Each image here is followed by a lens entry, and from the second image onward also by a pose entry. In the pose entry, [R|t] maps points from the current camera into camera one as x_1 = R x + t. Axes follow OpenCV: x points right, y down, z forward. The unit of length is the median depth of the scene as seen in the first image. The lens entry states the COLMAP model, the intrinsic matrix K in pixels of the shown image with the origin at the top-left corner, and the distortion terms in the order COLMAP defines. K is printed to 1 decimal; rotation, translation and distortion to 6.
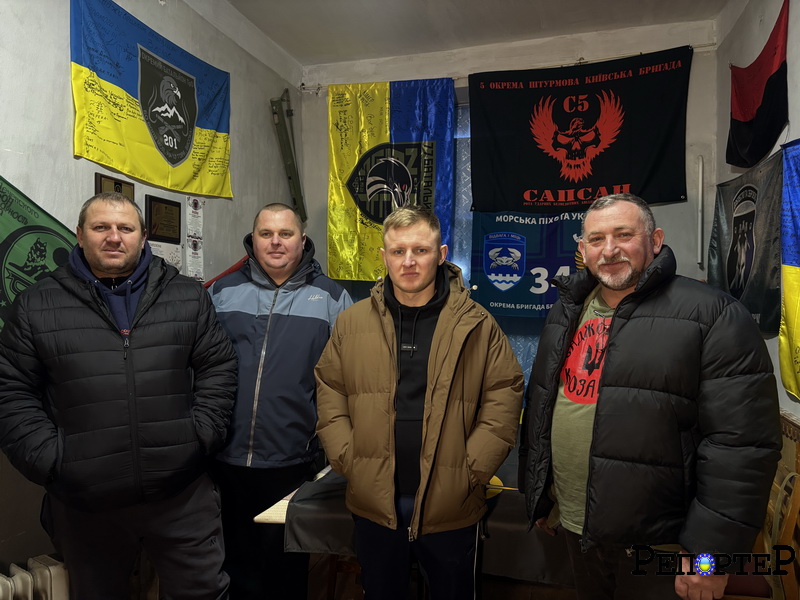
lens RADIAL K [[609.8, 0, 399.5], [0, 609.8, 298.8], [0, 0, 1]] dist [-0.016454, -0.005382]
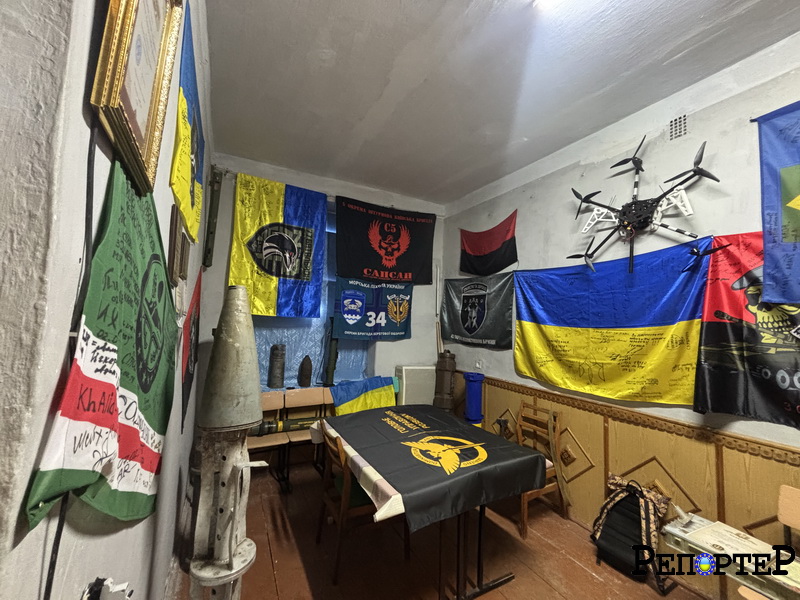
lens RADIAL K [[320.0, 0, 399.9], [0, 320.0, 298.1], [0, 0, 1]] dist [0.000285, -0.000005]
pose [[0.715097, 0.077558, 0.694710, -0.365952], [-0.028323, 0.996224, -0.082065, -0.016539], [-0.698452, 0.039008, 0.714593, 0.258091]]
